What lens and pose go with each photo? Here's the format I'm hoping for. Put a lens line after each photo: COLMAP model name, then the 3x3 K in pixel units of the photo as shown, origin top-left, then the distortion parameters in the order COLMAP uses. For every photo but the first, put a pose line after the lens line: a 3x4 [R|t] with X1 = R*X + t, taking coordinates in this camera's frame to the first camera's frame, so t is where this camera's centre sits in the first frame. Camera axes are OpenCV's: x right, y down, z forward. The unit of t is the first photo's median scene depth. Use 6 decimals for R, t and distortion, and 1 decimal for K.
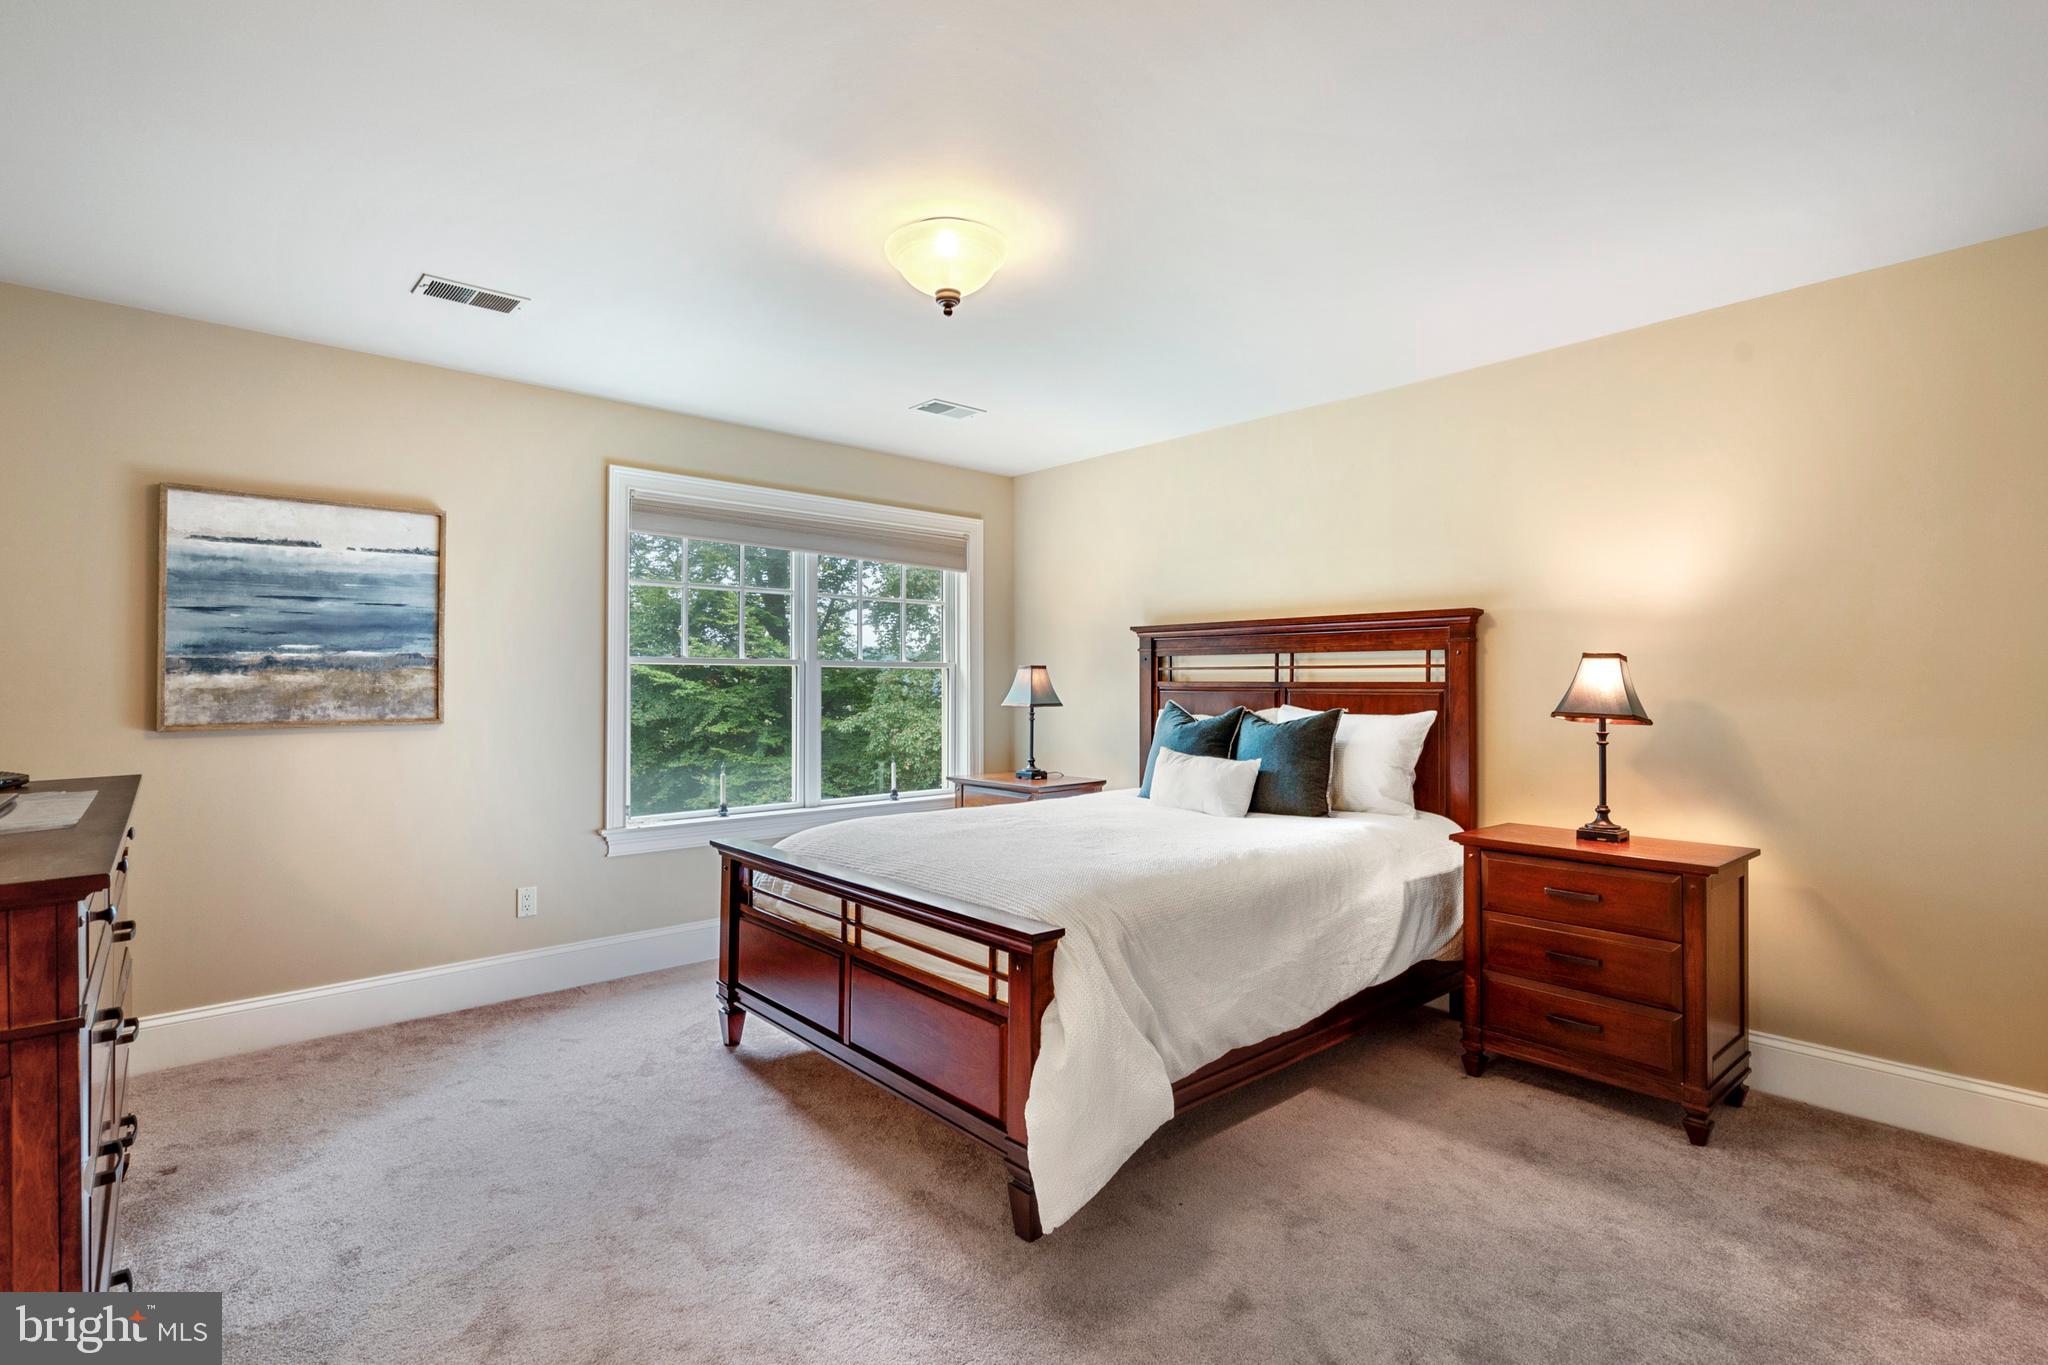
lens RADIAL K [[929.3, 0, 1018.7], [0, 929.3, 686.7], [0, 0, 1]] dist [-0.004728, 0.002421]
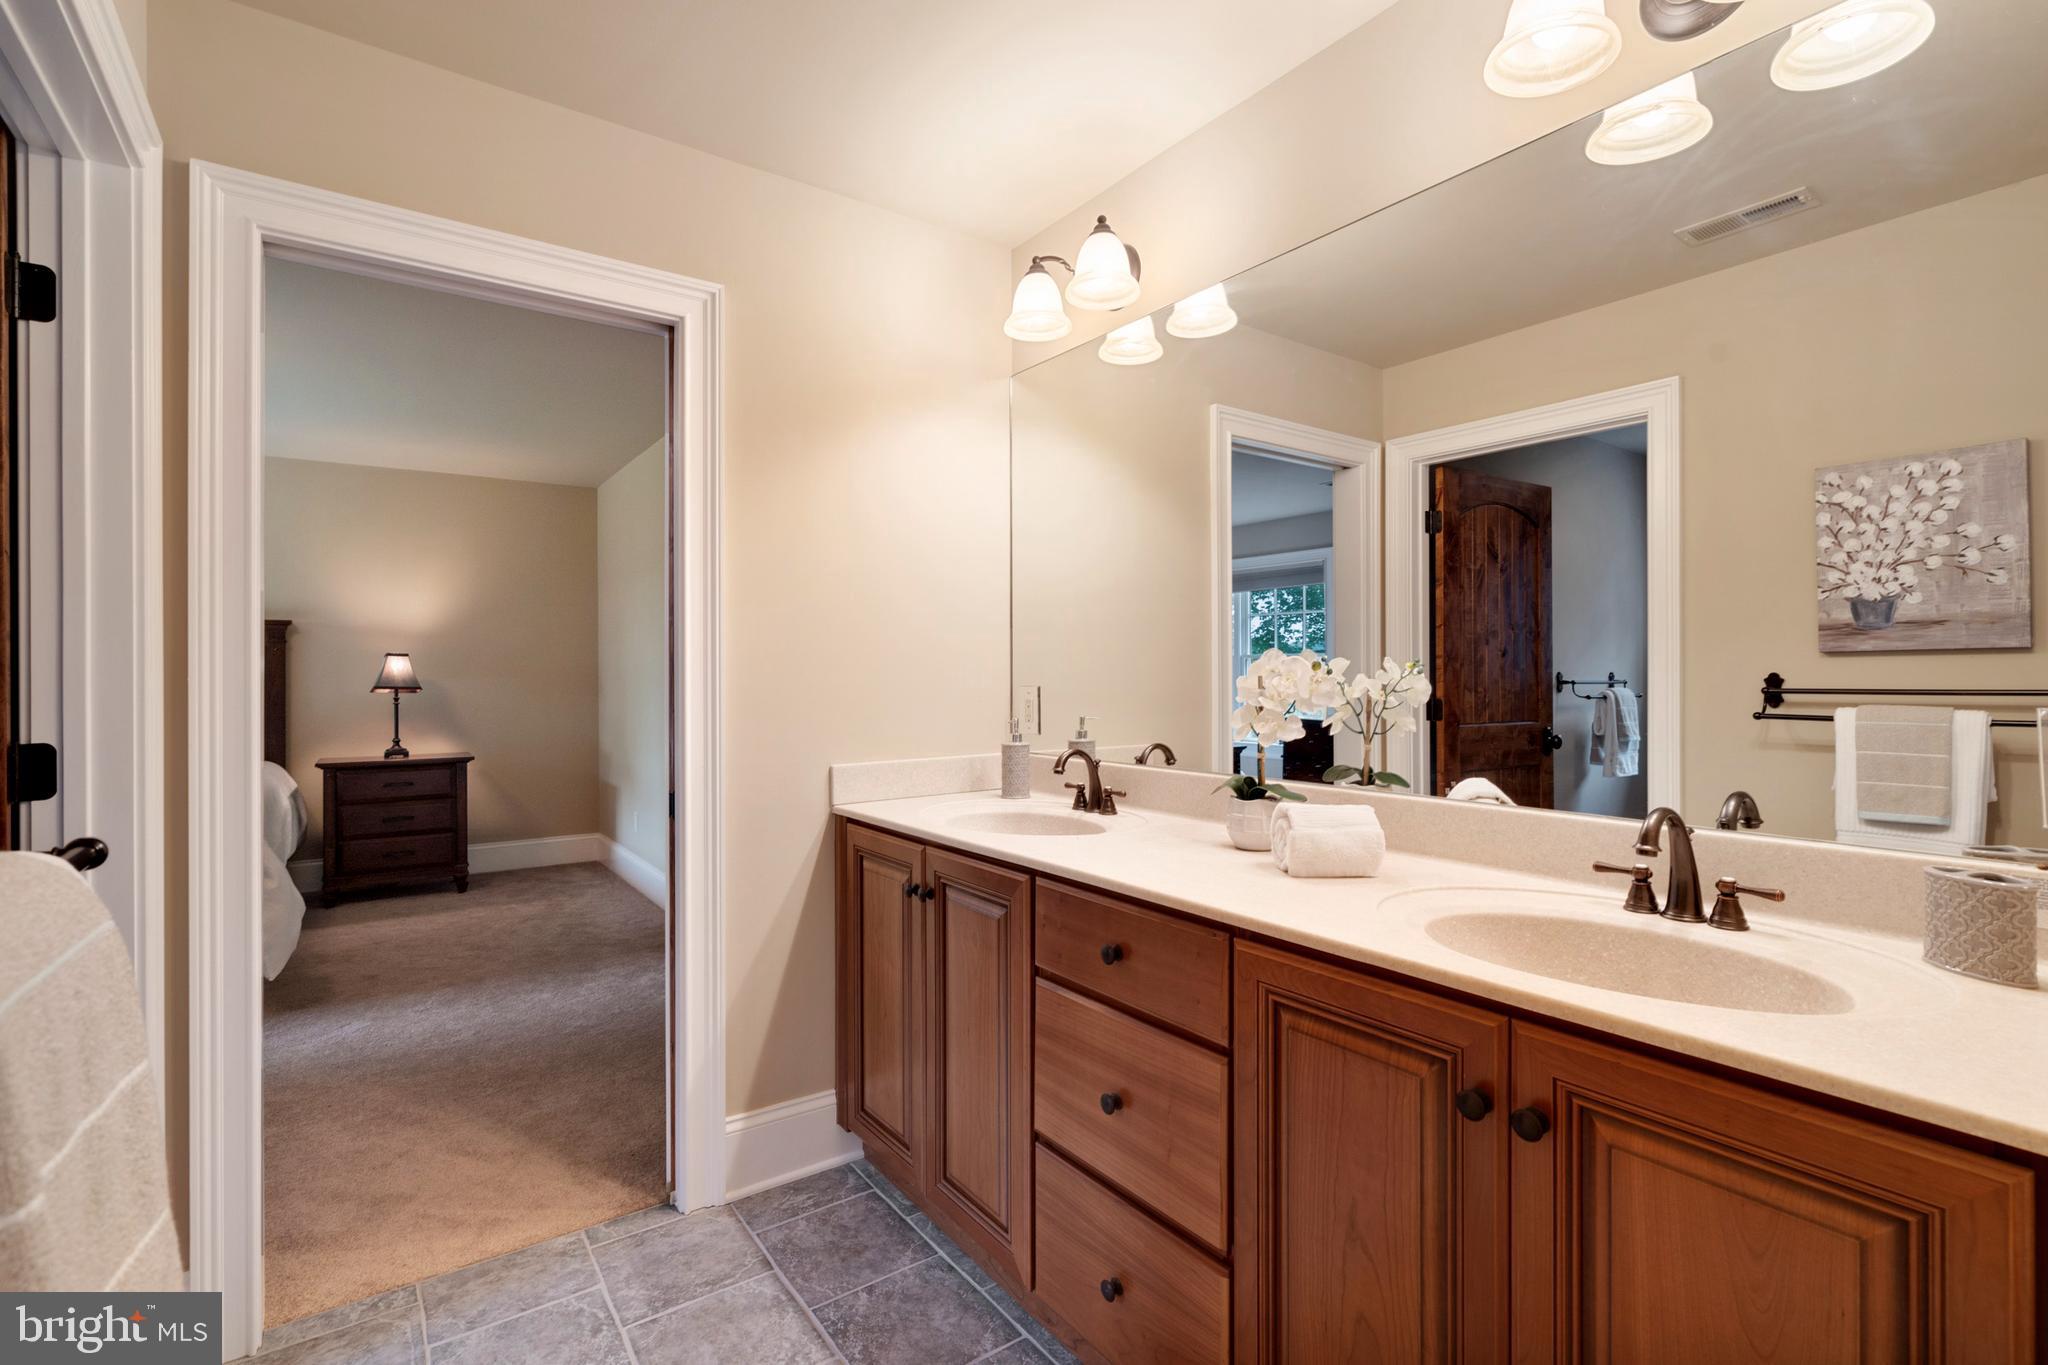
lens RADIAL K [[929.3, 0, 1021.2], [0, 929.3, 679.1], [0, 0, 1]] dist [-0.004728, 0.002421]
pose [[0.094530, -0.005393, 0.995507, -0.512901], [0.000745, 0.999985, 0.005346, 0.002131], [-0.995522, 0.000236, 0.094532, -0.188153]]
